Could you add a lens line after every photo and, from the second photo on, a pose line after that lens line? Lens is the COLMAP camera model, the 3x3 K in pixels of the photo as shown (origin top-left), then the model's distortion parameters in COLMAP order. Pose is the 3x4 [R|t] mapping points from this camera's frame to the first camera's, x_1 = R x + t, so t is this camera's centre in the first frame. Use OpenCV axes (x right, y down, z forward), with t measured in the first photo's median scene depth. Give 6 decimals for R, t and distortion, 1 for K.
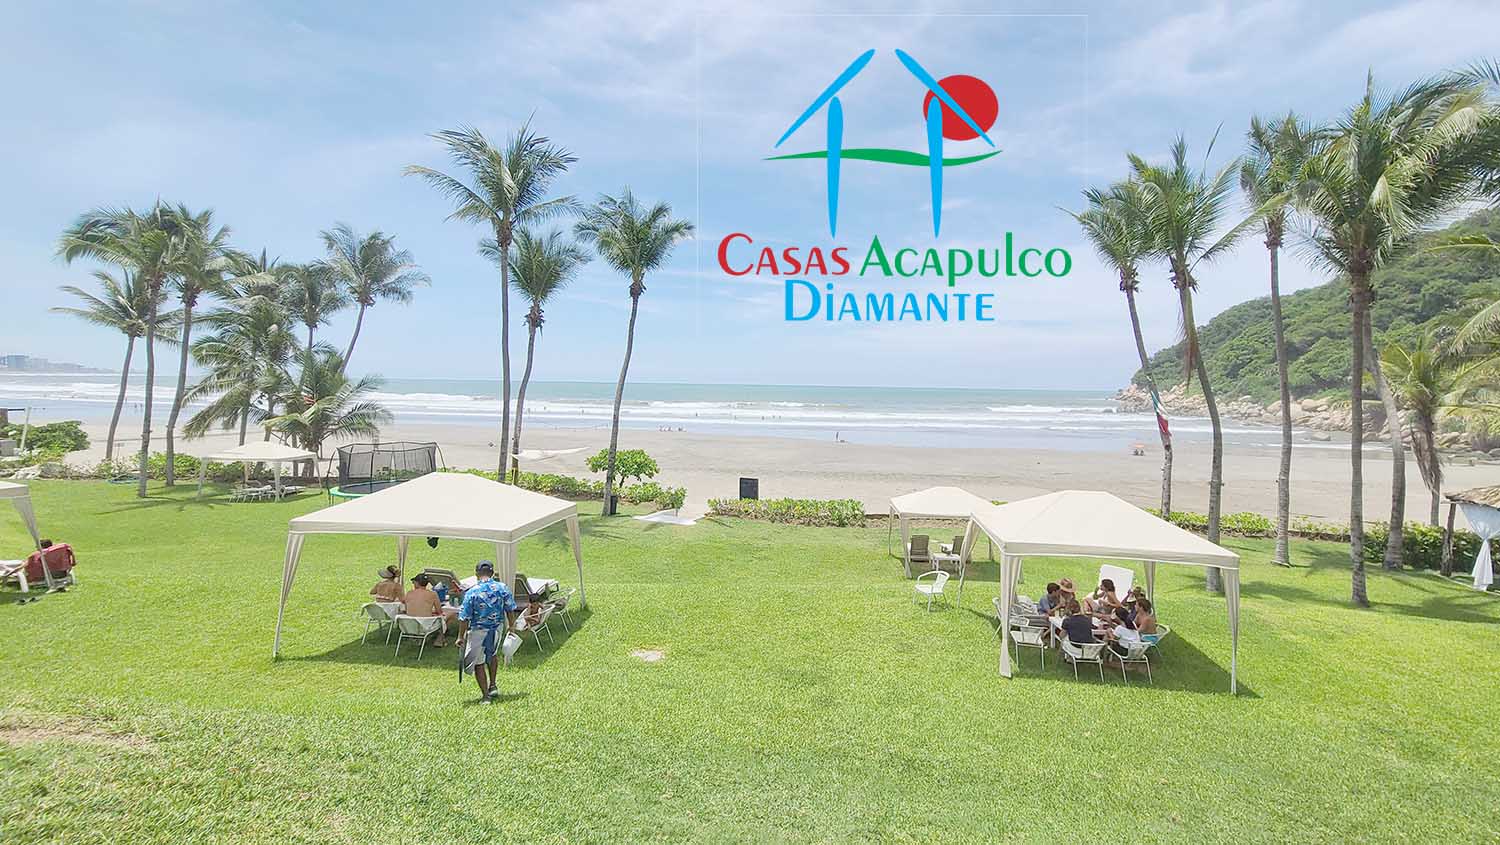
lens RADIAL K [[616.3, 0, 771.2], [0, 616.3, 412.4], [0, 0, 1]] dist [-0.000544, 0.000142]
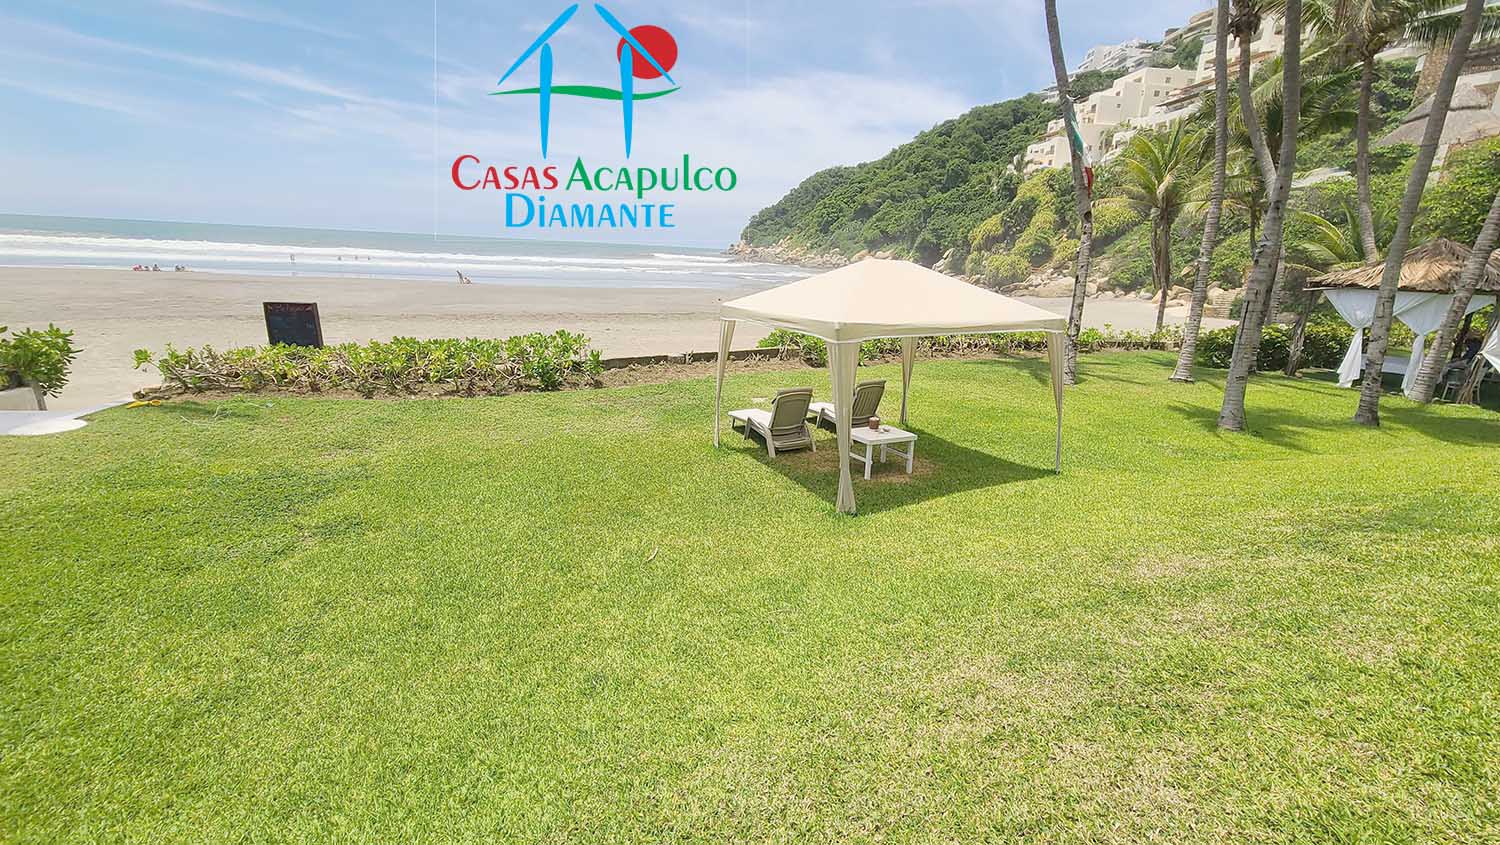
lens RADIAL K [[613.9, 0, 766.8], [0, 613.9, 418.0], [0, 0, 1]] dist [0.000069, 0.000466]
pose [[0.836544, -0.123690, 0.533755, 0.003673], [-0.006657, 0.971818, 0.235639, 0.082600], [-0.547859, -0.200676, 0.812145, 0.457876]]
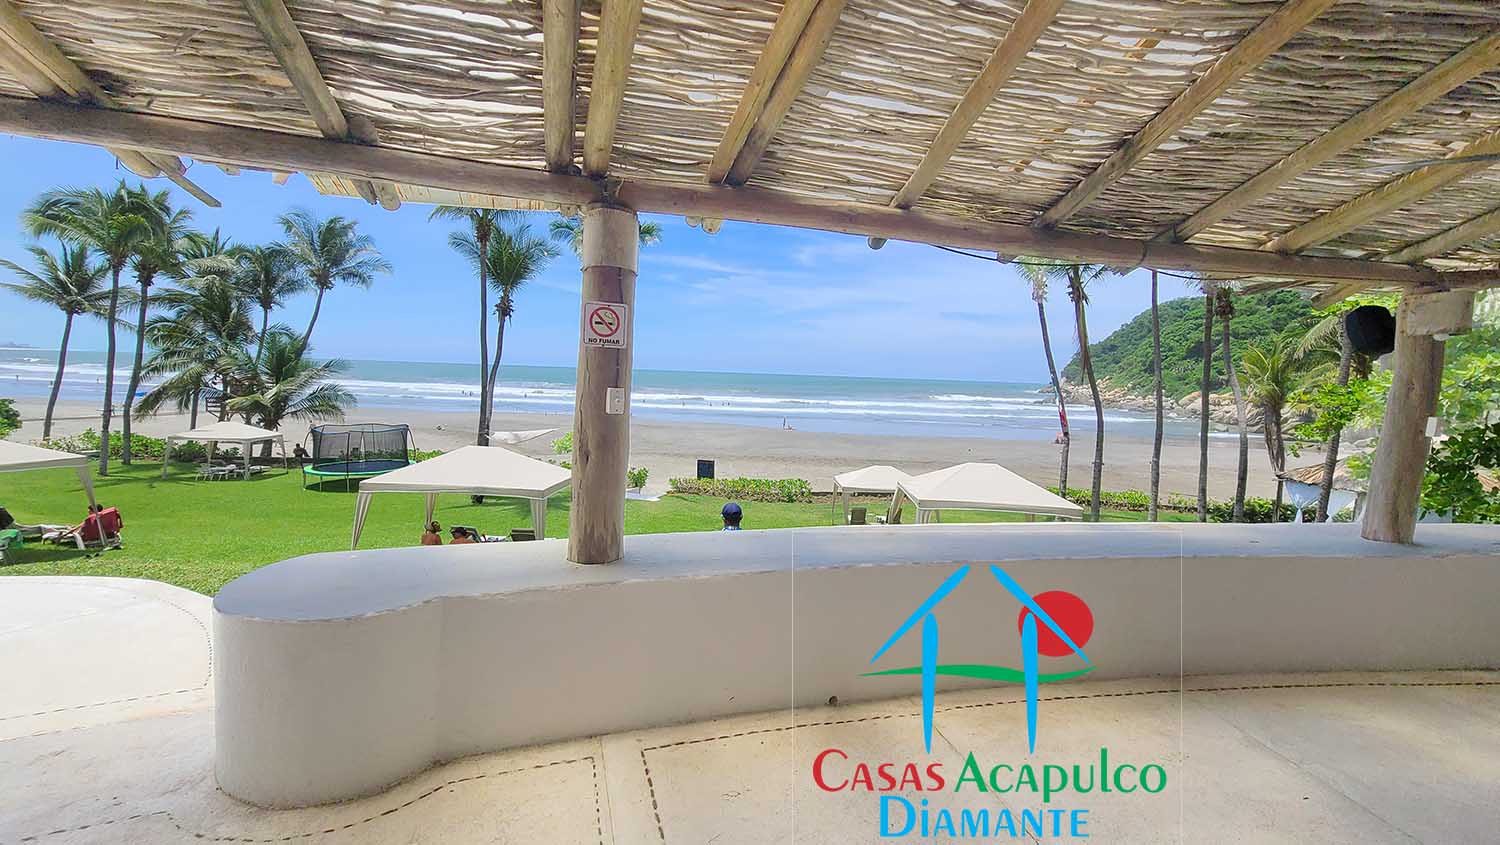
lens RADIAL K [[613.8, 0, 768.3], [0, 613.8, 416.2], [0, 0, 1]] dist [0.000582, -0.004068]
pose [[0.996399, 0.011374, 0.084026, -0.018573], [-0.013617, 0.999565, 0.026158, -0.000743], [-0.083692, -0.027208, 0.996120, -0.088828]]
